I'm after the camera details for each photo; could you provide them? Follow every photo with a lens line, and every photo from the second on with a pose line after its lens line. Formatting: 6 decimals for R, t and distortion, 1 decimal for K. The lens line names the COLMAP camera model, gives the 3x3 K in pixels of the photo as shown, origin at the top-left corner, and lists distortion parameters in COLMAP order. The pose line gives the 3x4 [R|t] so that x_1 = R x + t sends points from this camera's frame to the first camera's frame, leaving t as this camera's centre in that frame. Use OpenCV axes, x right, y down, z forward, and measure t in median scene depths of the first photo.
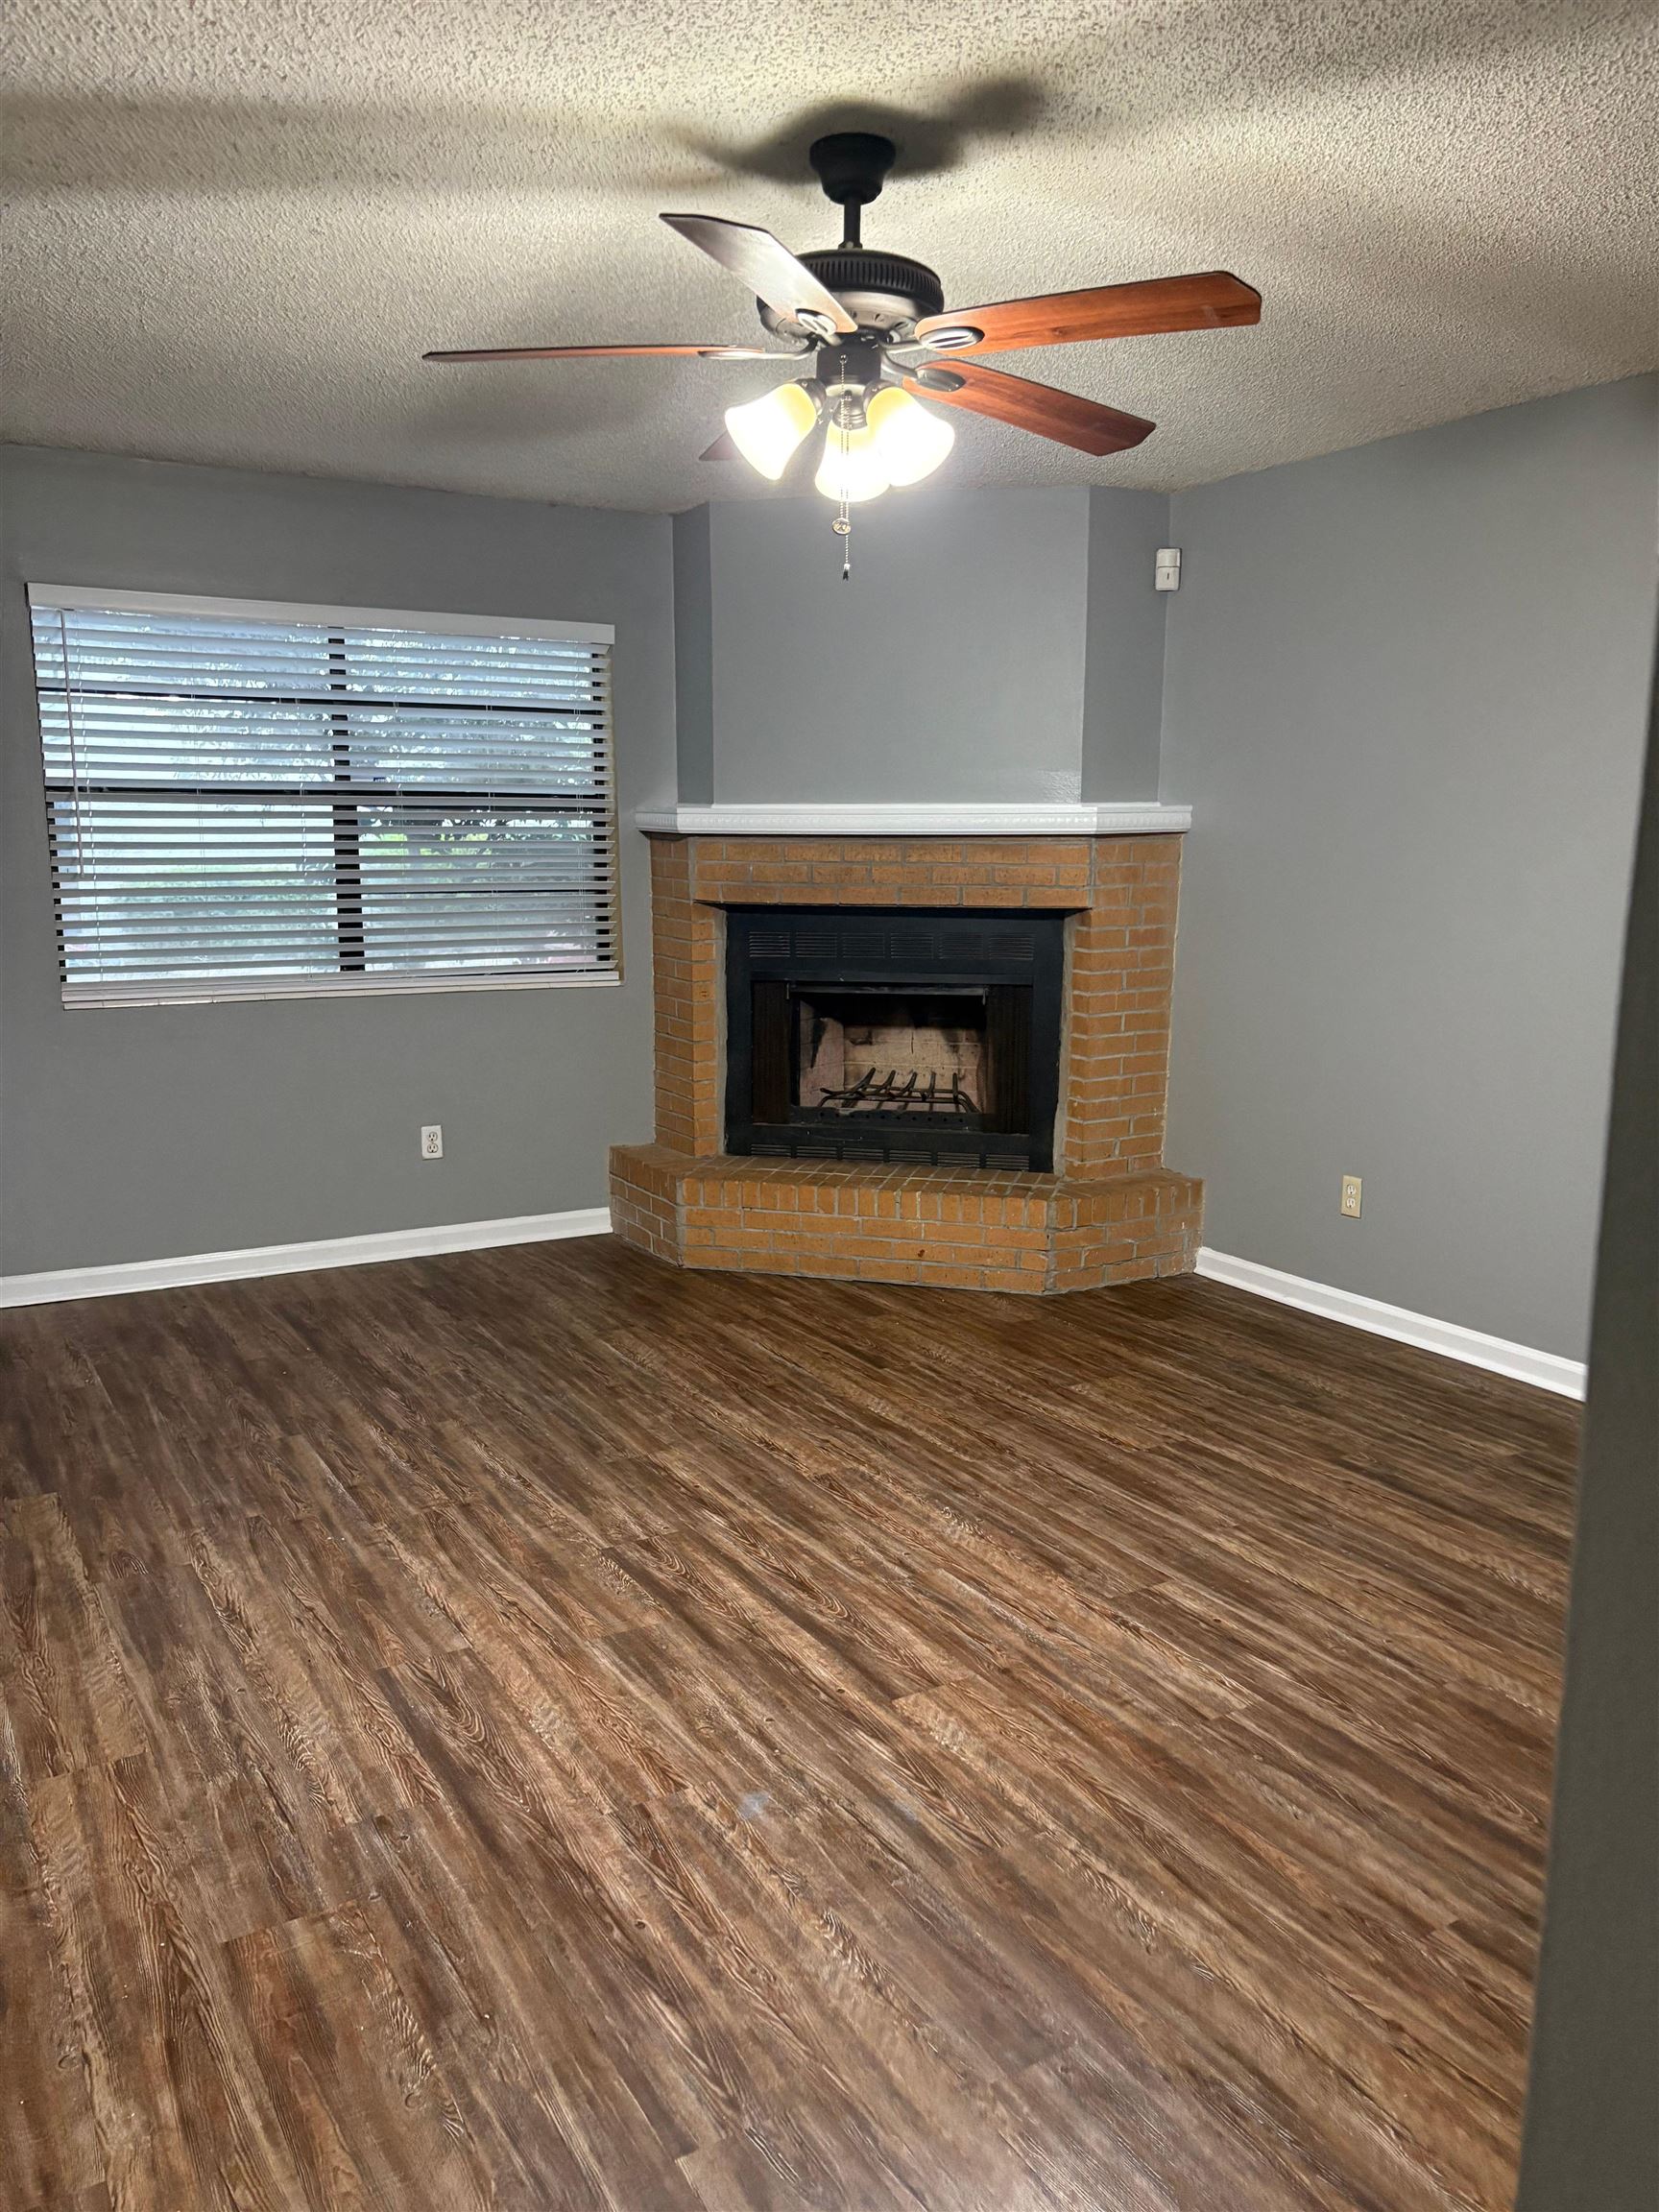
lens RADIAL K [[1704.1, 0, 829.5], [0, 1704.1, 1106.0], [0, 0, 1]] dist [0.177892, -0.420843]
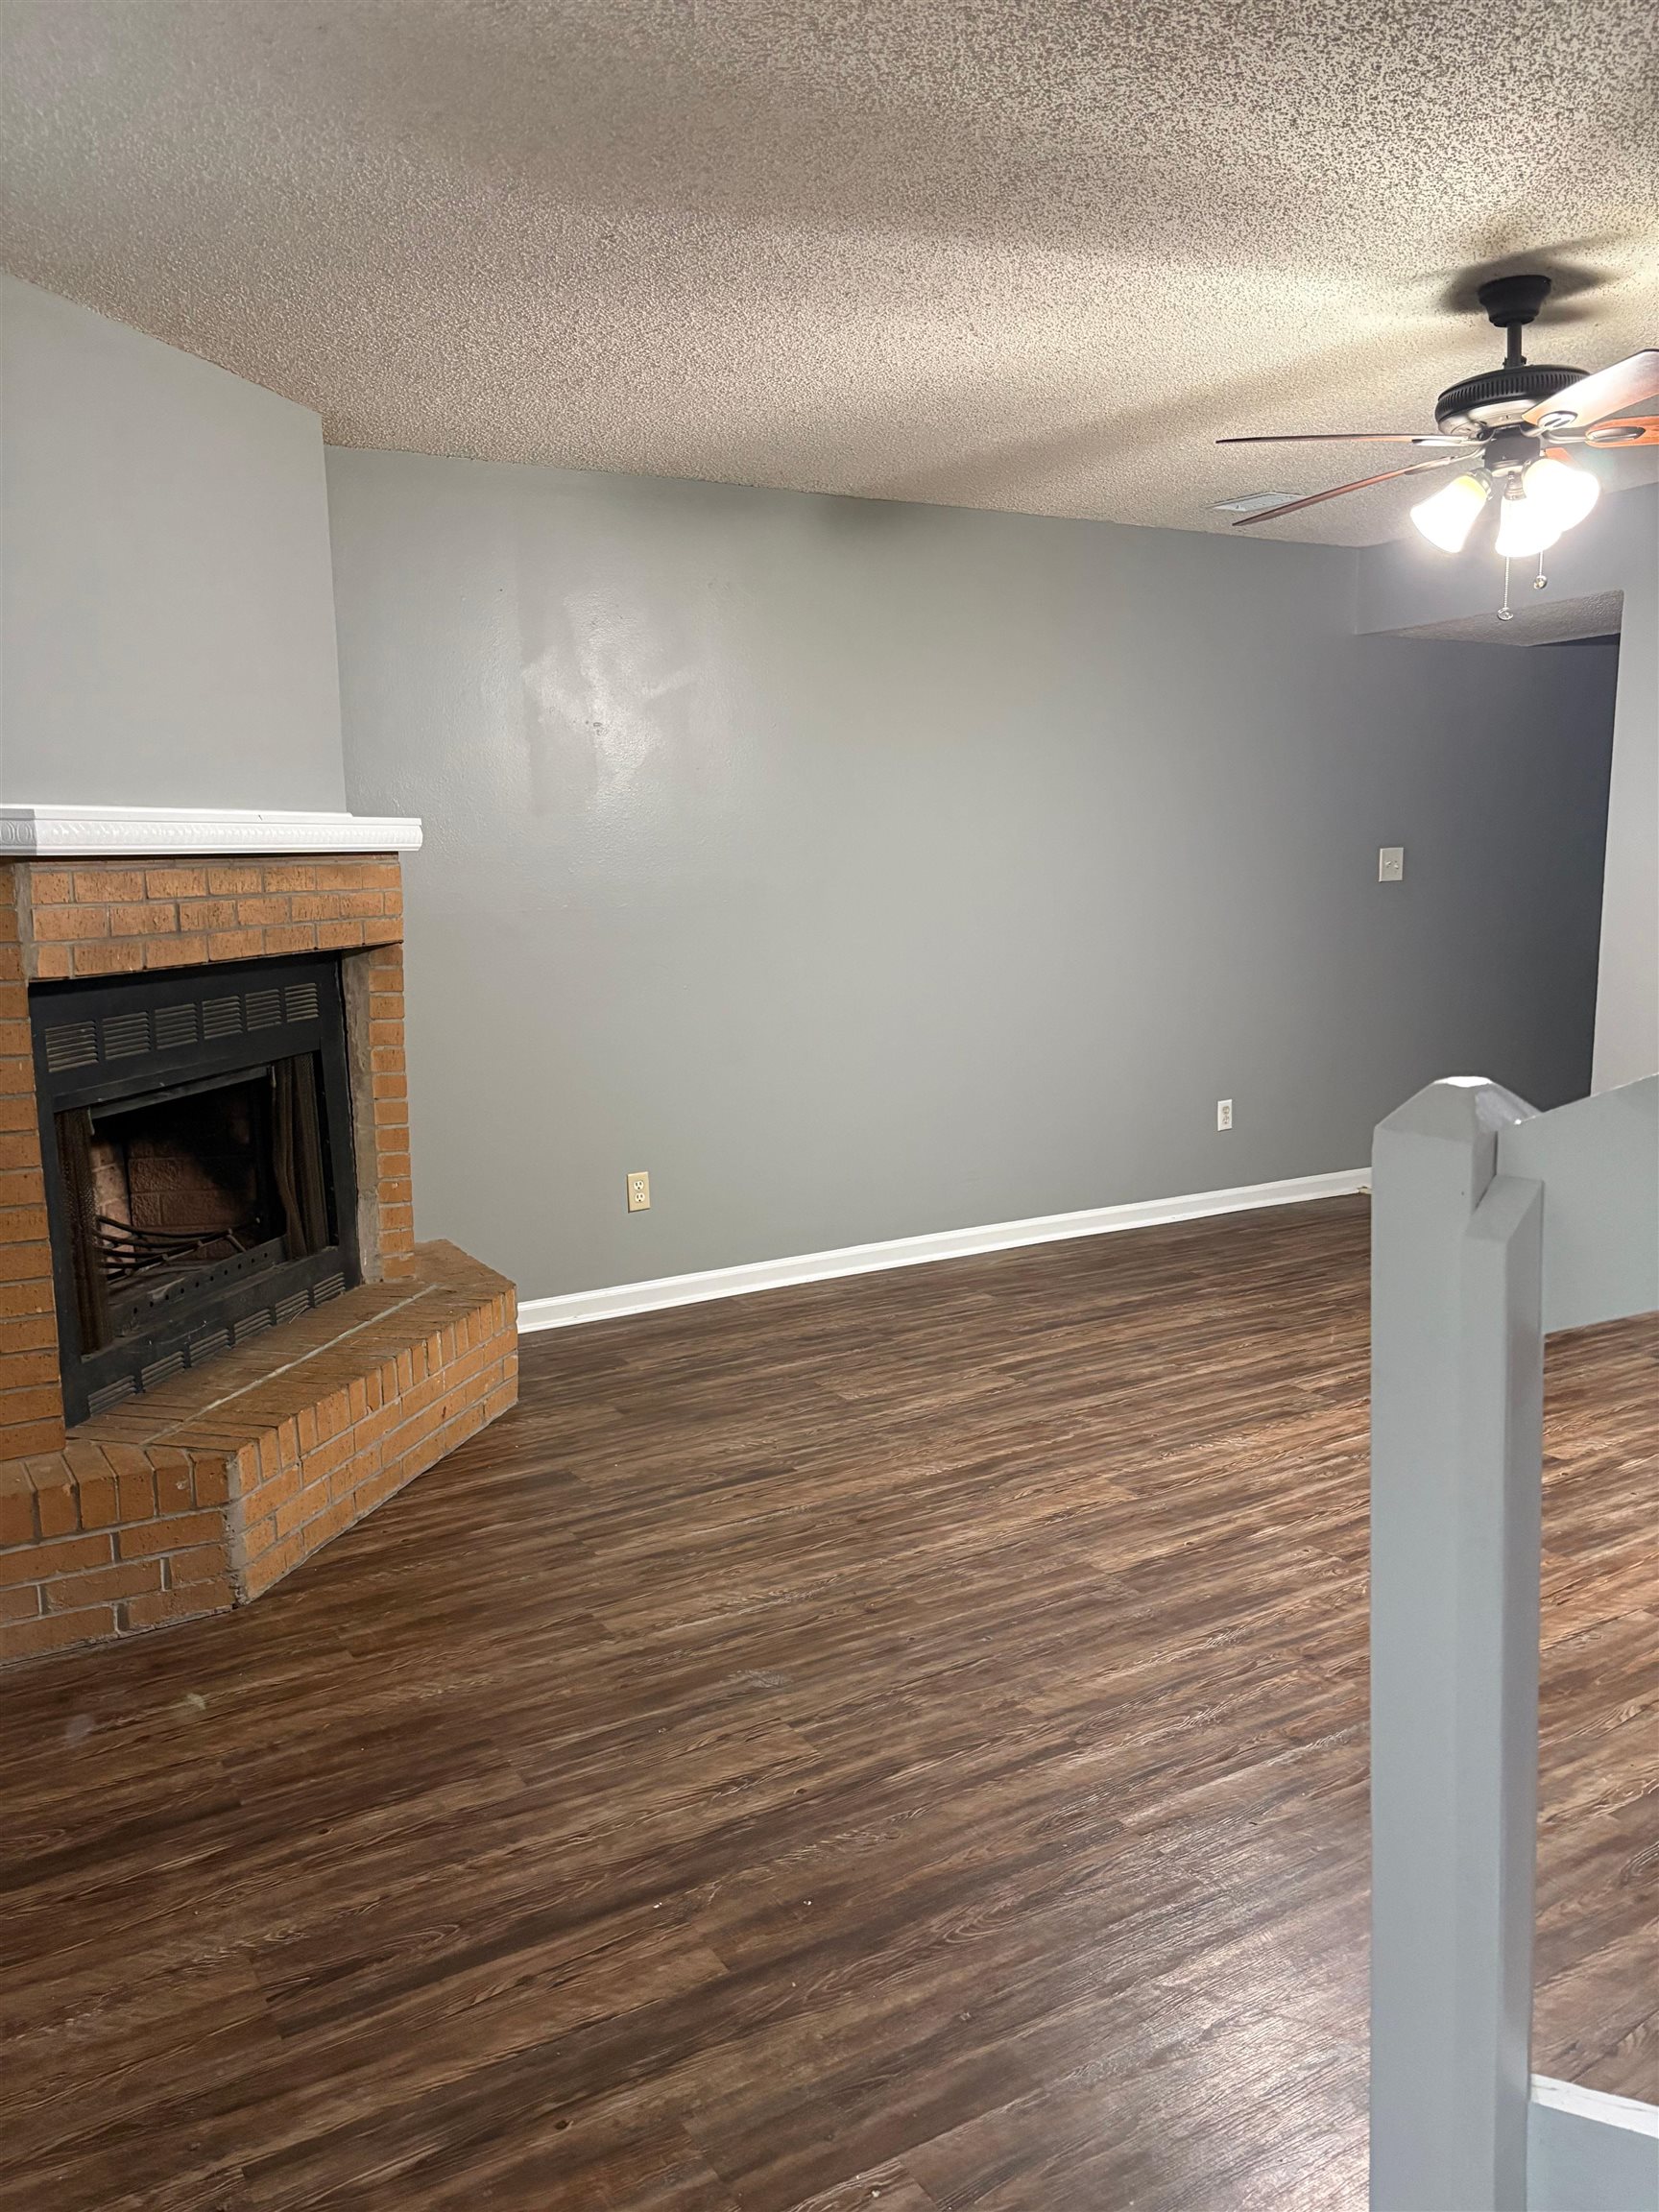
lens RADIAL K [[1704.1, 0, 829.5], [0, 1704.1, 1106.0], [0, 0, 1]] dist [0.177892, -0.420843]
pose [[-0.030504, -0.154611, 0.987504, -0.887538], [0.177042, 0.971507, 0.157575, -0.174189], [-0.983731, 0.179636, -0.002262, 1.074503]]
